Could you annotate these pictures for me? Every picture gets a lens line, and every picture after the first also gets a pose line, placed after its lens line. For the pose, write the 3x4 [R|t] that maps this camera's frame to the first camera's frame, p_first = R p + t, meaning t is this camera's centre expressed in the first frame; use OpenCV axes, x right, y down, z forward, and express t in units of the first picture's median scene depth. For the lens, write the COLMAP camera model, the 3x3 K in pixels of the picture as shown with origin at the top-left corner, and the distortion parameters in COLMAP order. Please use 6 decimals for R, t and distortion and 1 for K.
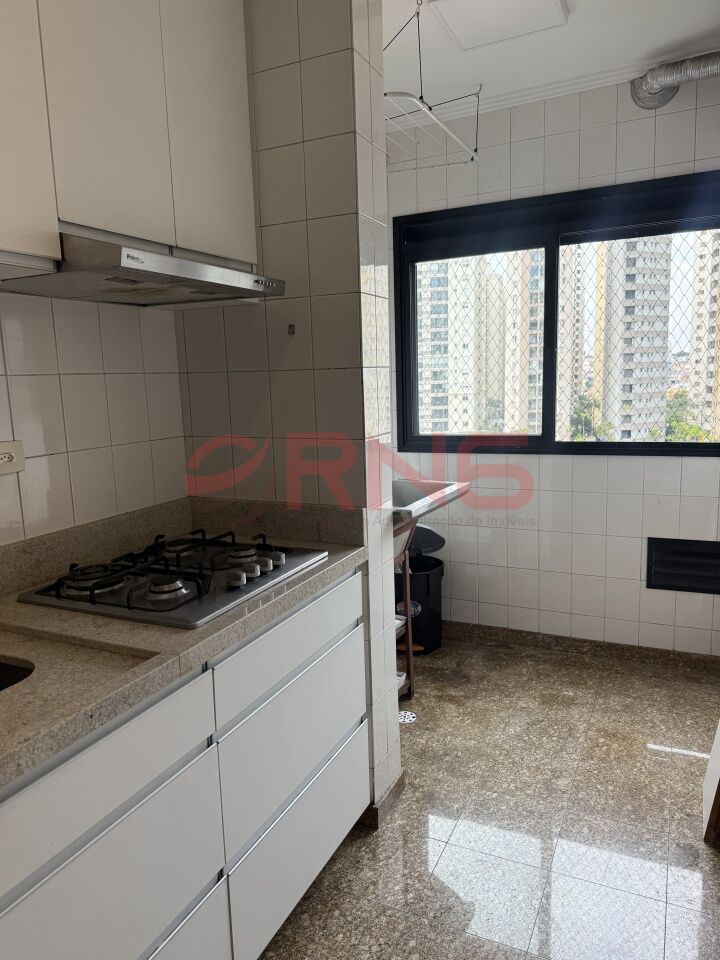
lens RADIAL K [[677.4, 0, 357.9], [0, 677.4, 482.4], [0, 0, 1]] dist [0.046252, -0.056389]
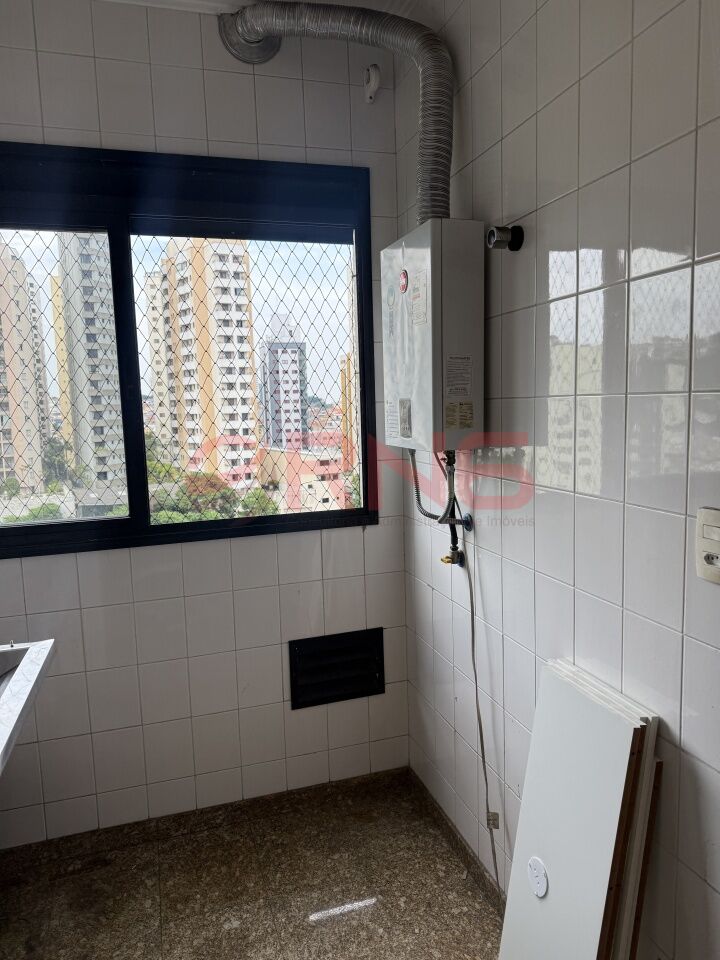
lens RADIAL K [[677.4, 0, 358.8], [0, 677.4, 475.3], [0, 0, 1]] dist [0.046252, -0.056389]
pose [[0.738516, -0.067921, 0.670806, -0.001561], [0.115176, 0.992998, -0.026257, -0.070277], [-0.664326, 0.096652, 0.741168, 0.383957]]
